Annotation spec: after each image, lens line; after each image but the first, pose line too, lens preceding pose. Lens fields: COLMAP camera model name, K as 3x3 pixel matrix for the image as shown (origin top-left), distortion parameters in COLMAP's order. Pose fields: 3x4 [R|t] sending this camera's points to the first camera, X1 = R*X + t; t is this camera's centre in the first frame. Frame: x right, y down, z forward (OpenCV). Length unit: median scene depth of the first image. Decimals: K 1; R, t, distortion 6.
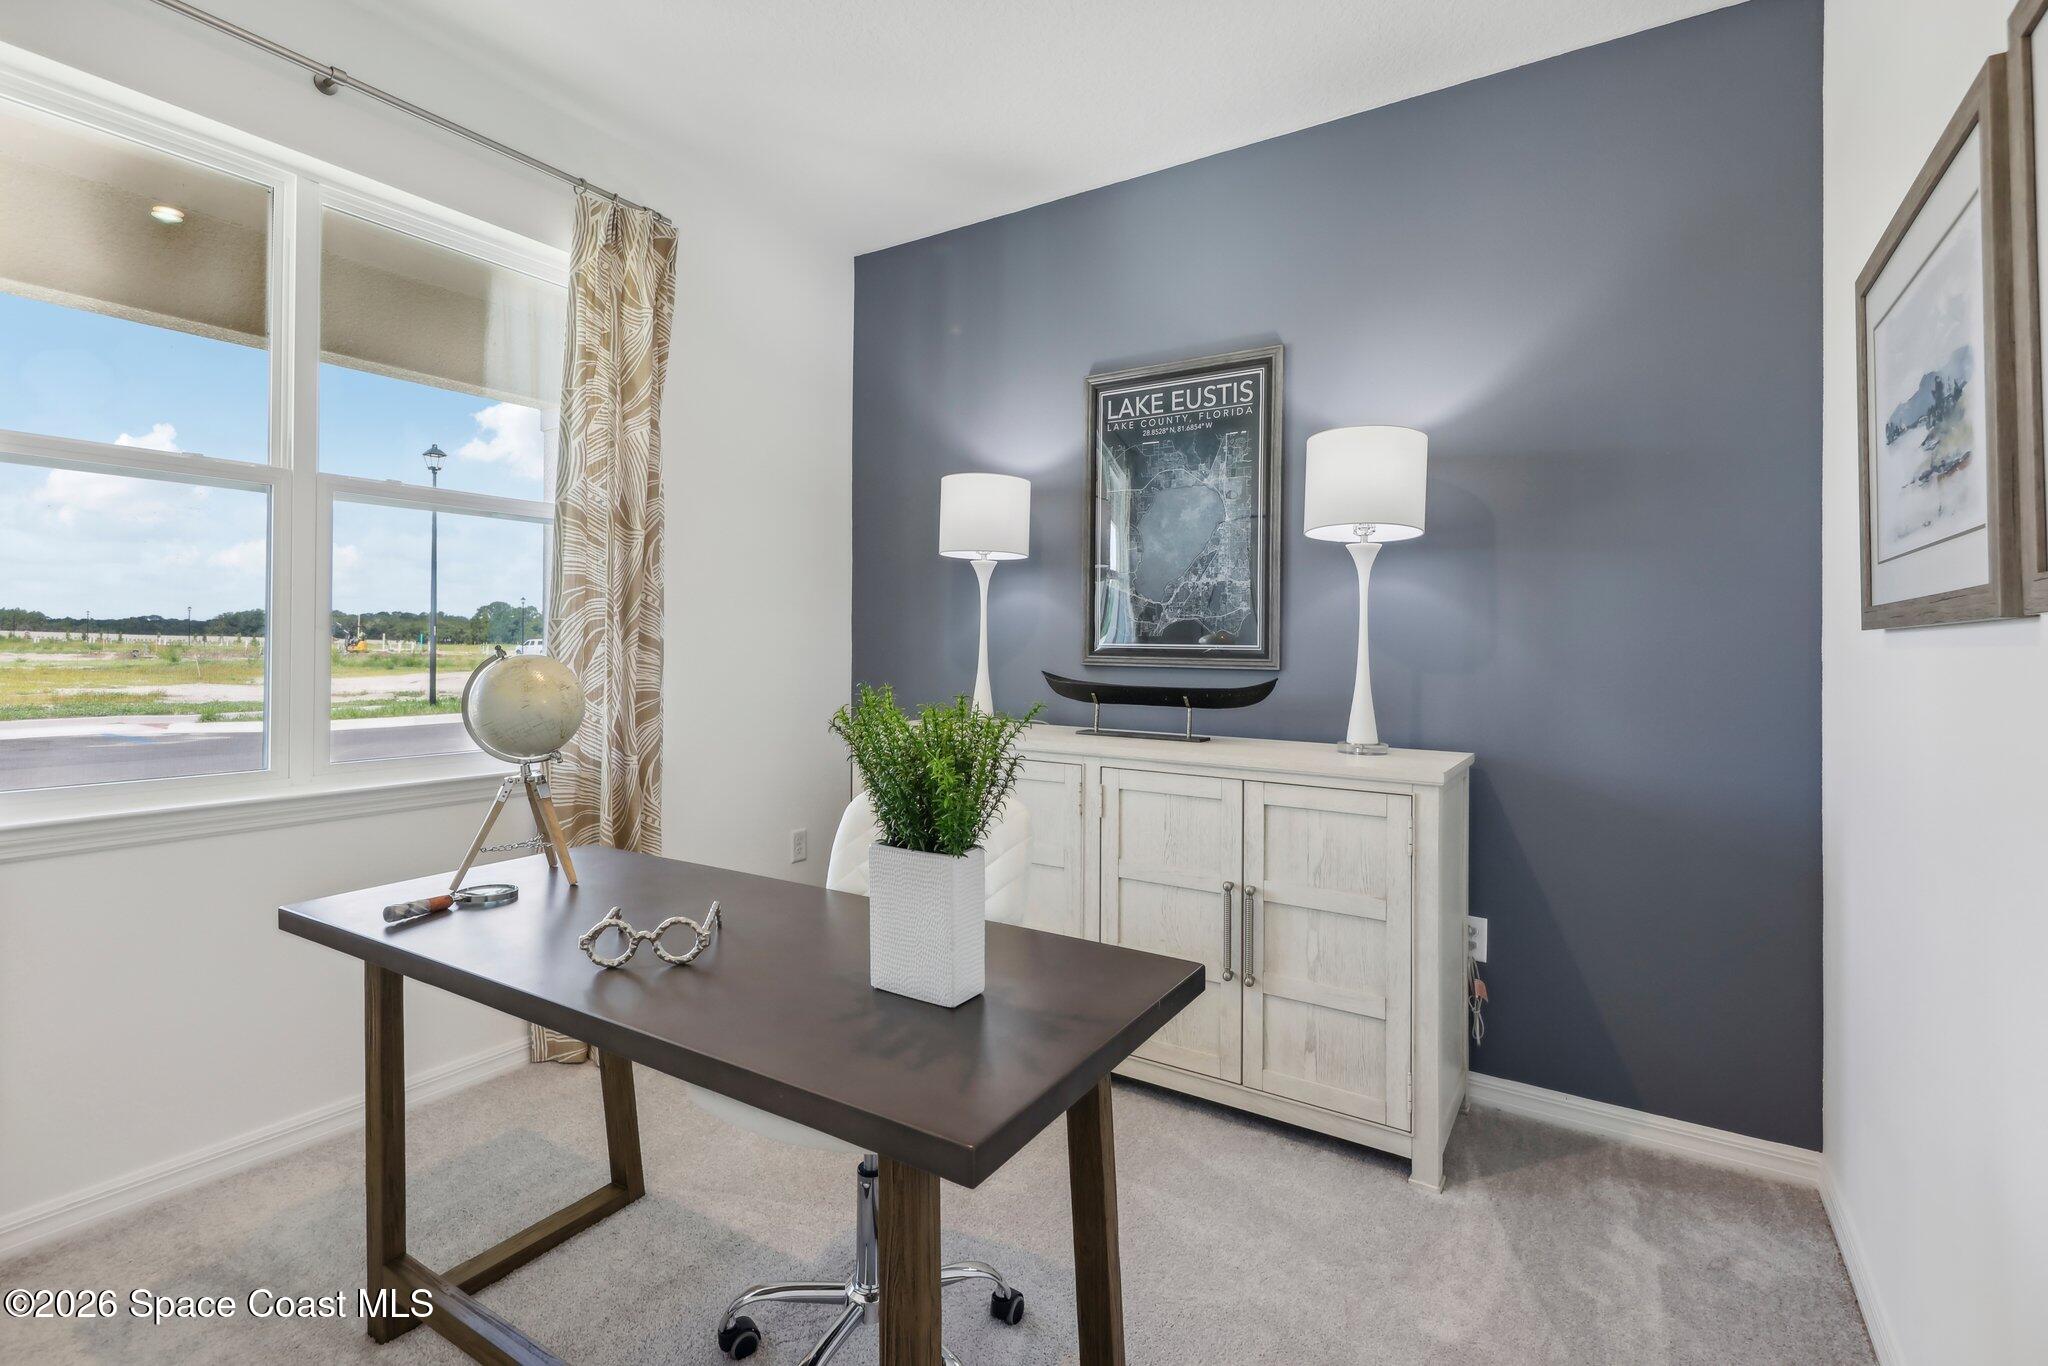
lens RADIAL K [[960.2, 0, 1027.0], [0, 960.2, 660.9], [0, 0, 1]] dist [0.000073, -0.000066]
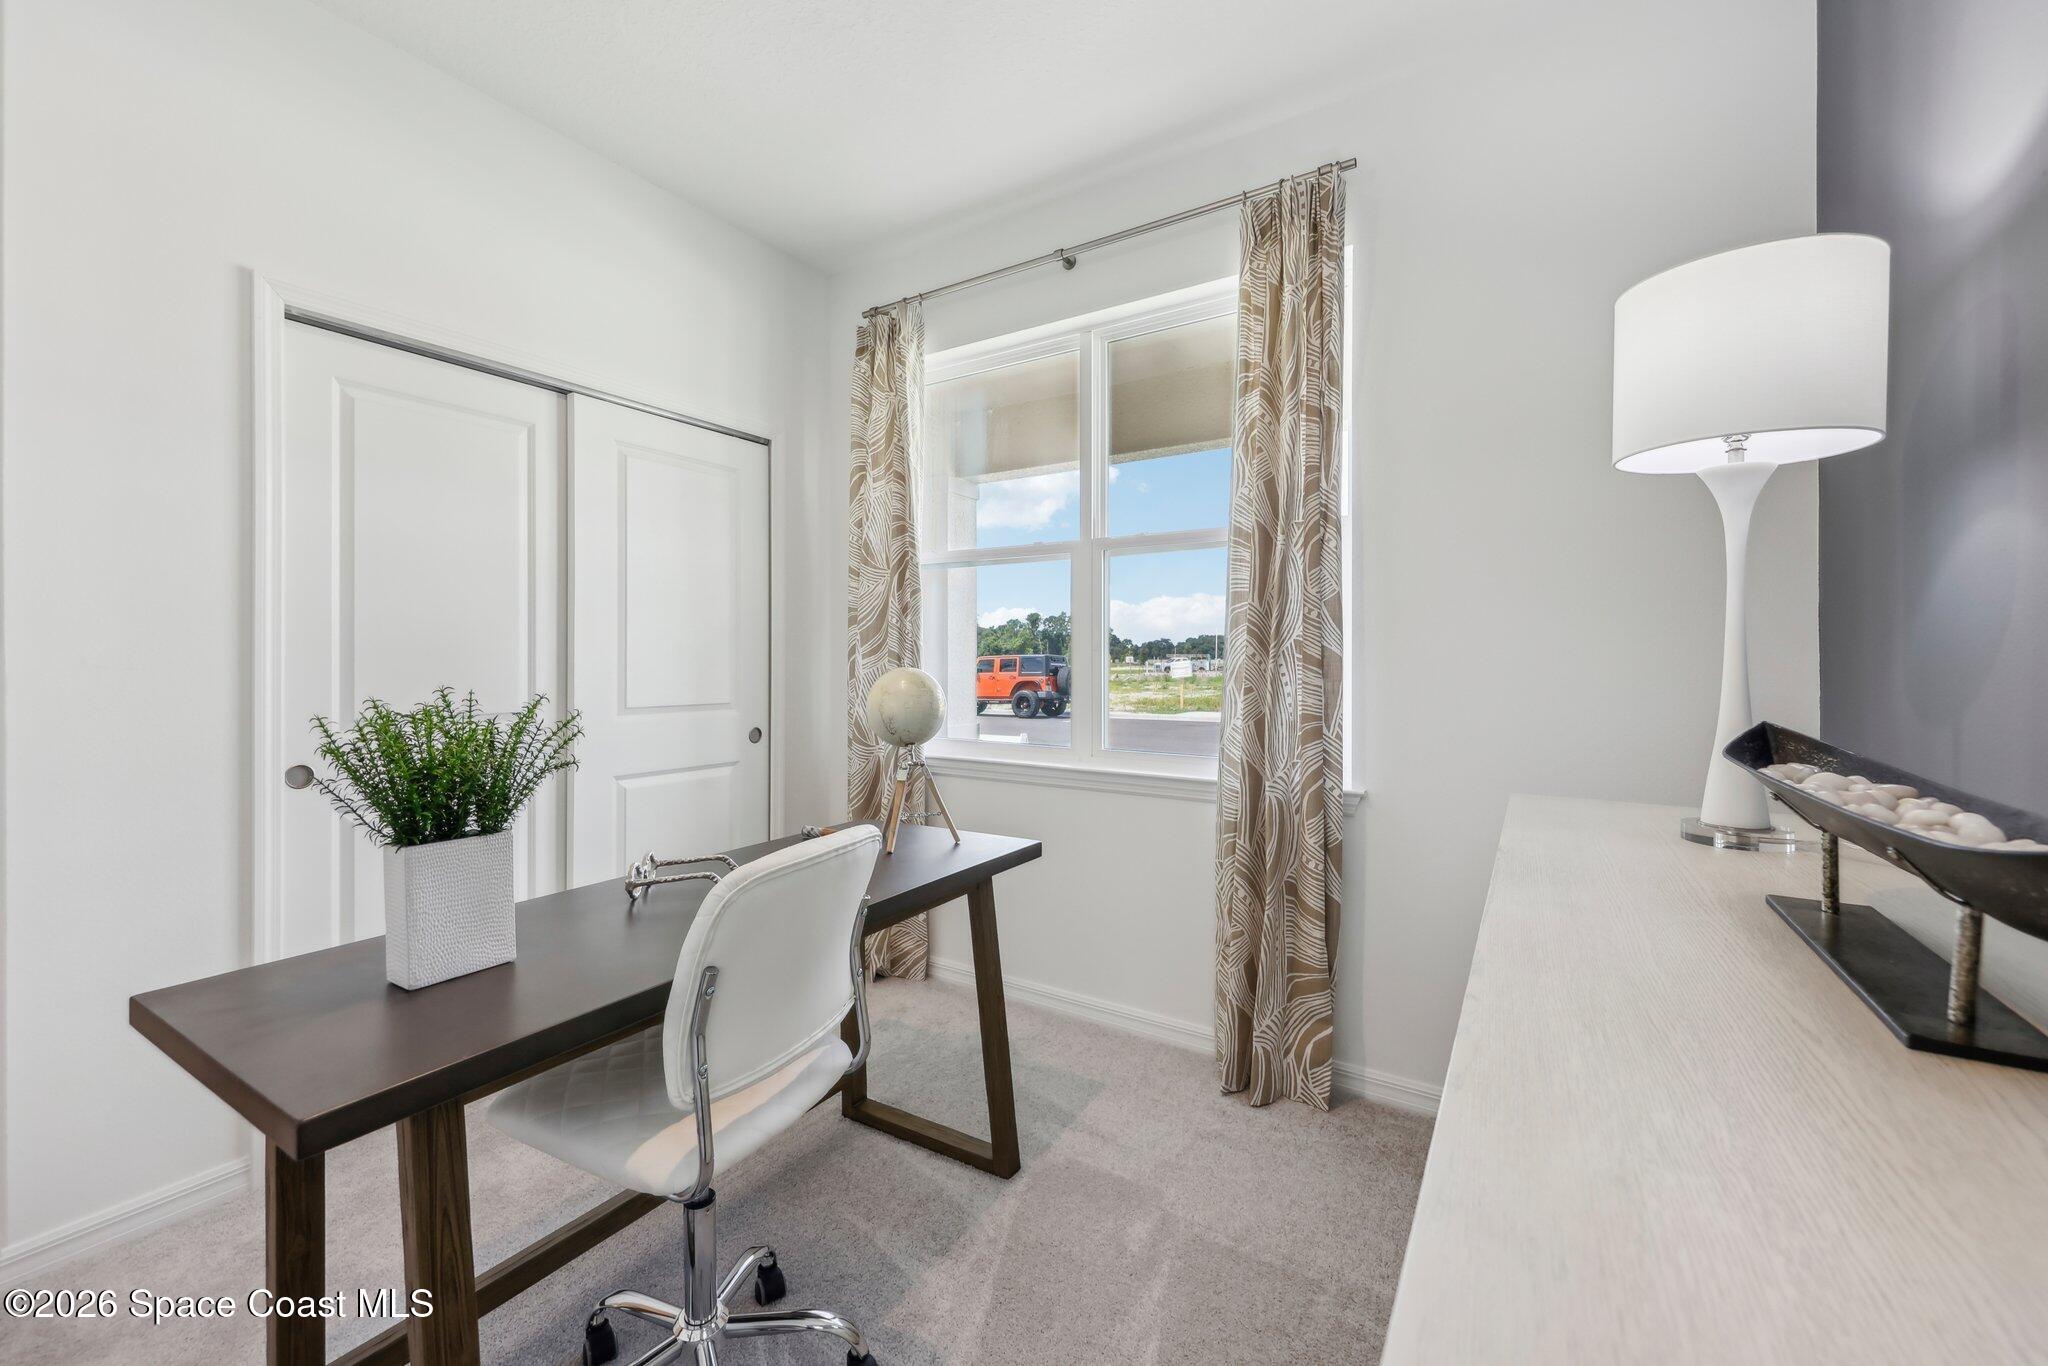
lens RADIAL K [[823.5, 0, 1024.0], [0, 823.5, 683.0], [0, 0, 1]] dist [-0.000214, -0.000015]
pose [[0.009490, 0.011942, -0.999884, 0.435231], [-0.018460, 0.999760, 0.011765, -0.000864], [0.999785, 0.018347, 0.009708, 0.859871]]
